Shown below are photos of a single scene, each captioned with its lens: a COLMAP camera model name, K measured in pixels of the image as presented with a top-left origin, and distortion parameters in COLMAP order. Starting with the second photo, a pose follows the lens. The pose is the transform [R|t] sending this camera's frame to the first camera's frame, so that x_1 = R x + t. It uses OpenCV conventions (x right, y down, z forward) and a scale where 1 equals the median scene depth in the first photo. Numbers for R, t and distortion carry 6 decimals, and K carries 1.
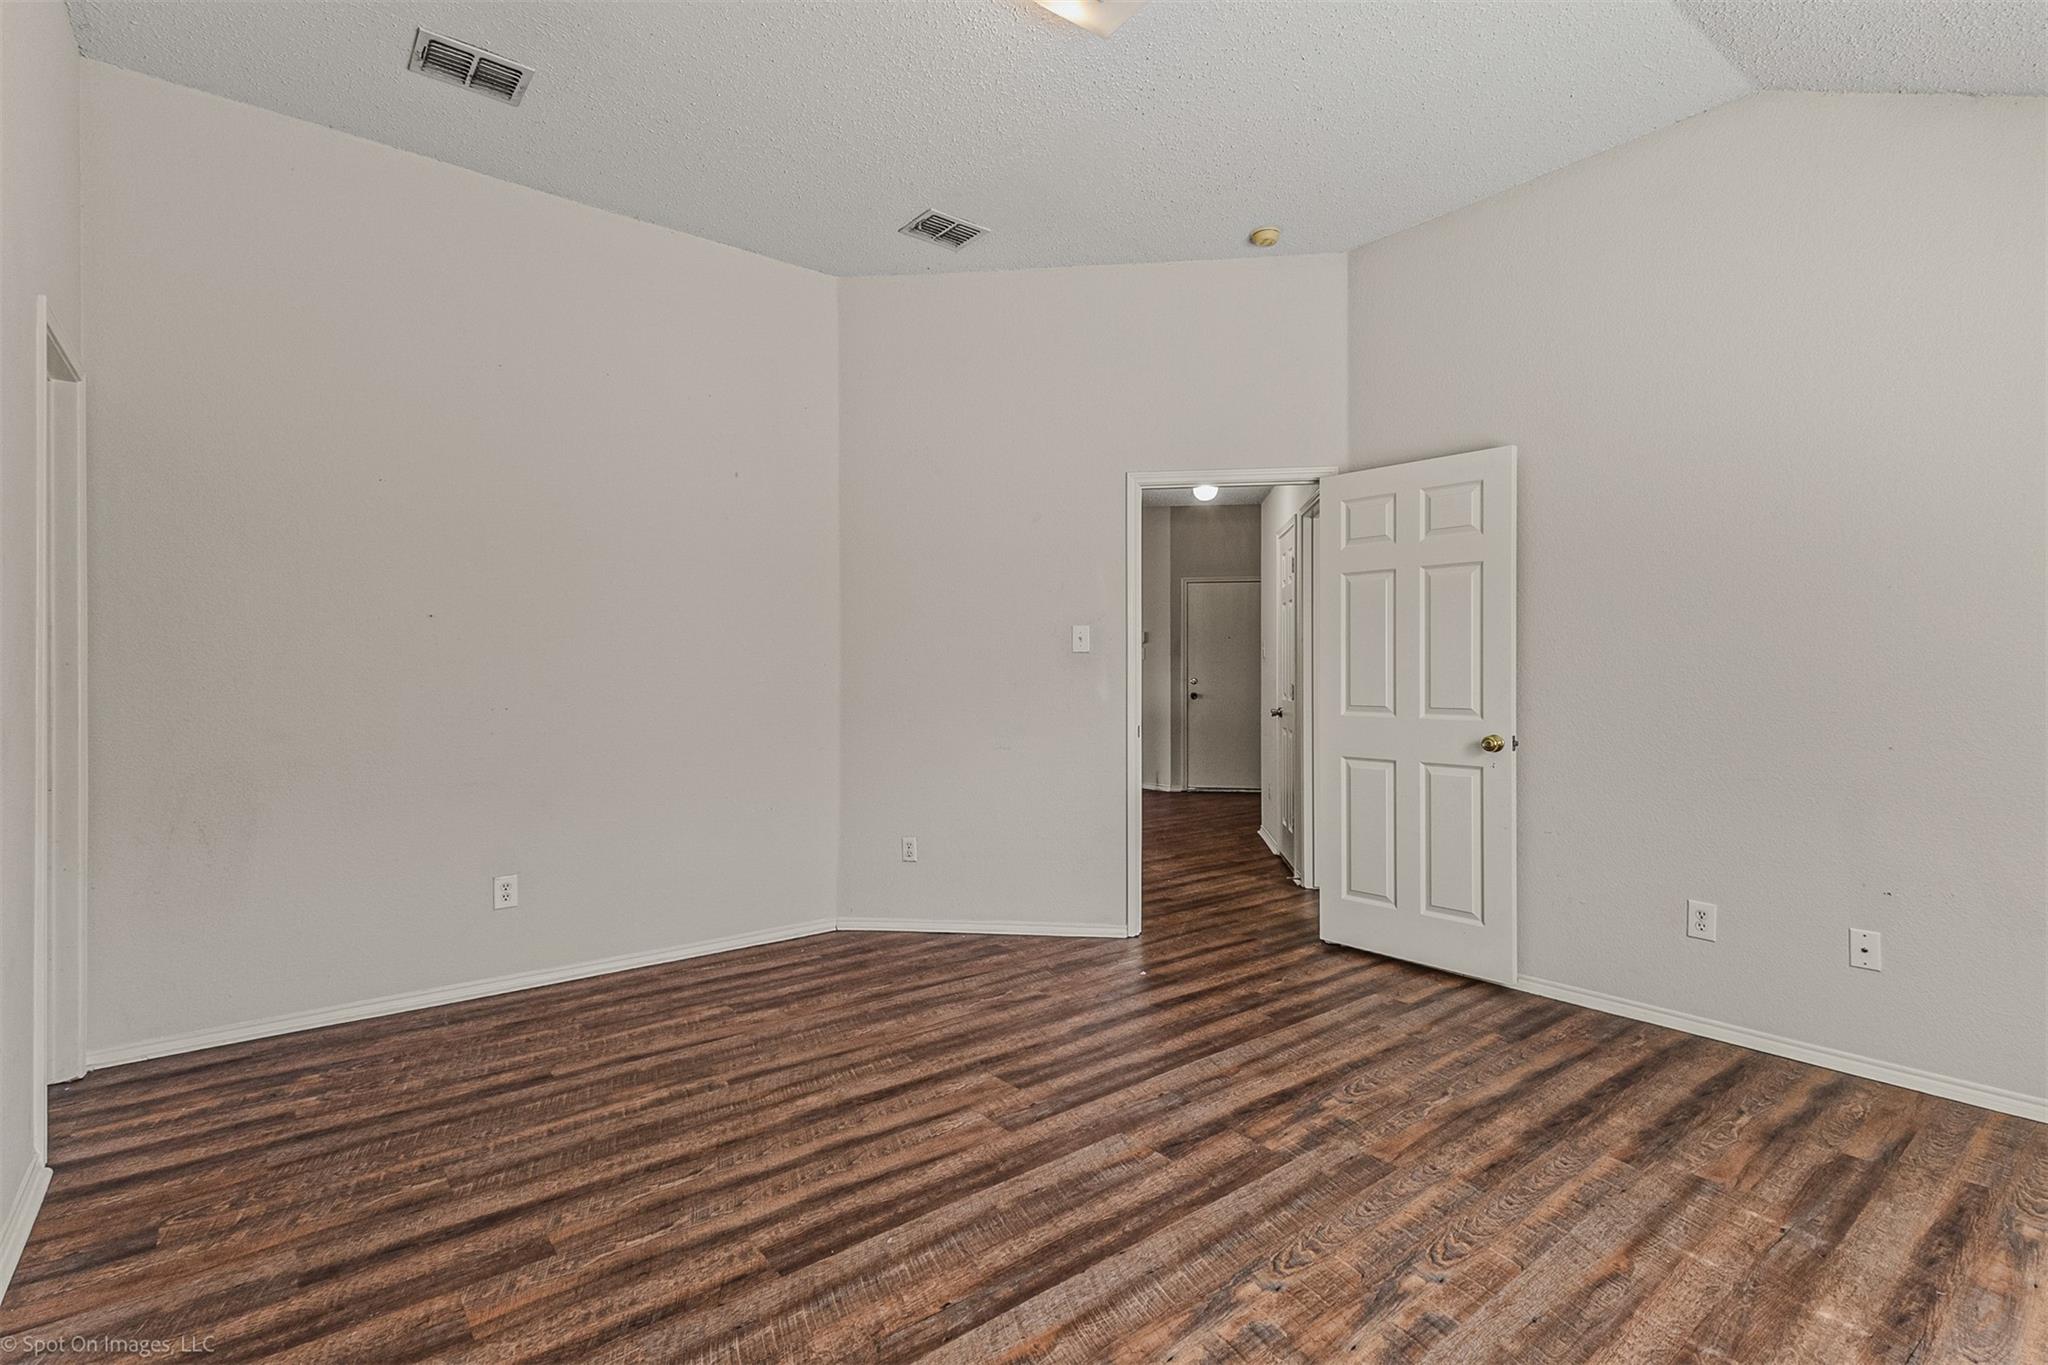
lens RADIAL K [[948.5, 0, 1020.9], [0, 948.5, 679.2], [0, 0, 1]] dist [0.018263, -0.000211]
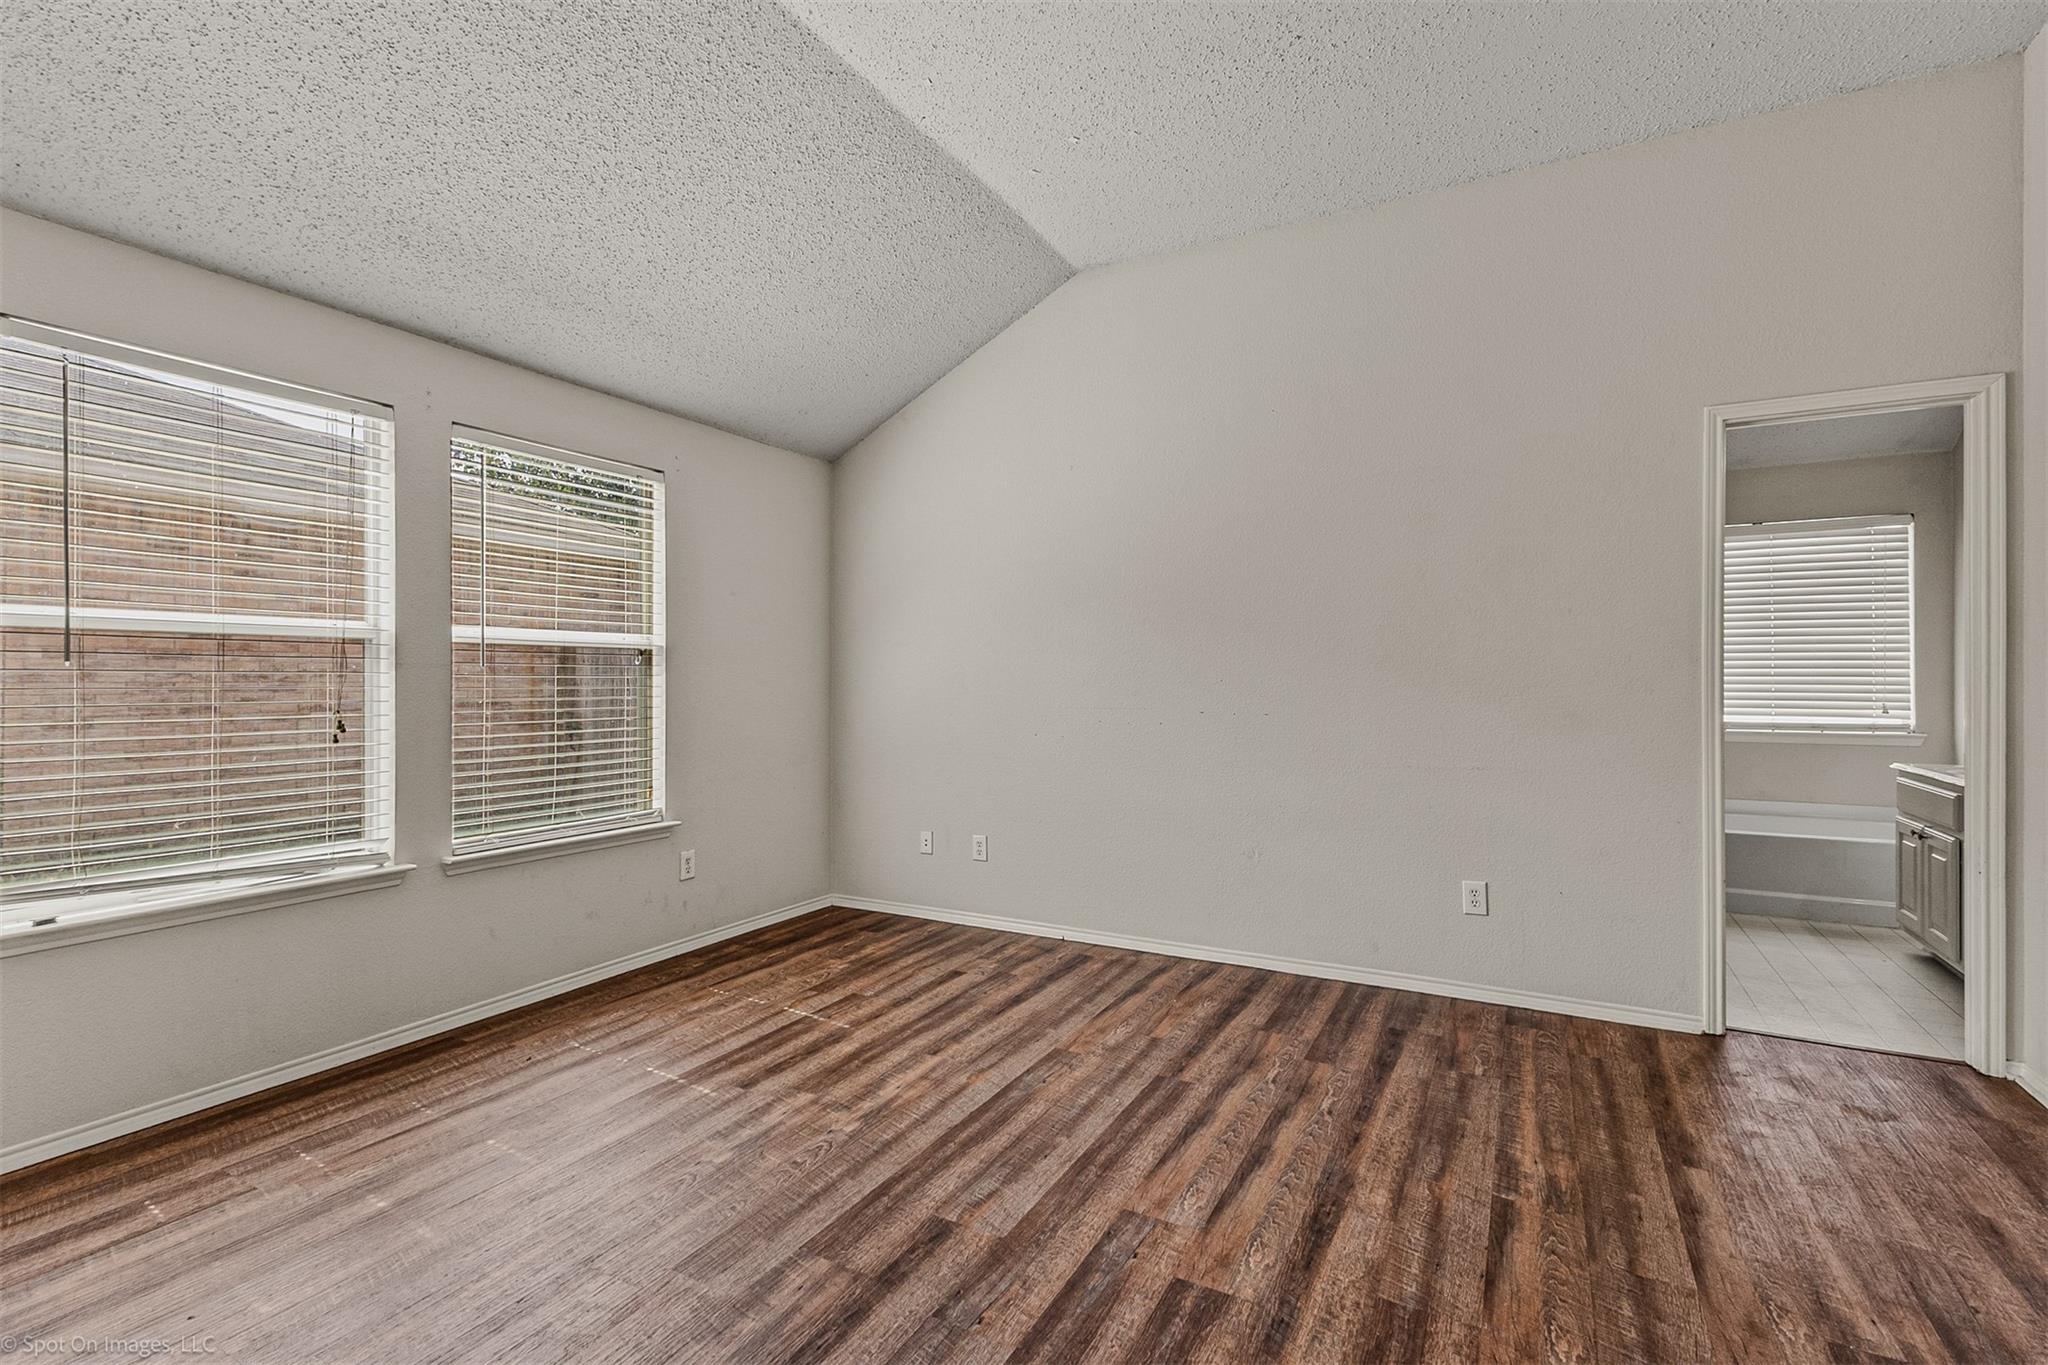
lens RADIAL K [[948.5, 0, 1024.6], [0, 948.5, 675.0], [0, 0, 1]] dist [0.018263, -0.000211]
pose [[-0.917076, -0.001545, -0.398710, 0.453866], [-0.003789, 0.999981, 0.004840, -0.011444], [0.398695, 0.005950, -0.917064, 1.915937]]
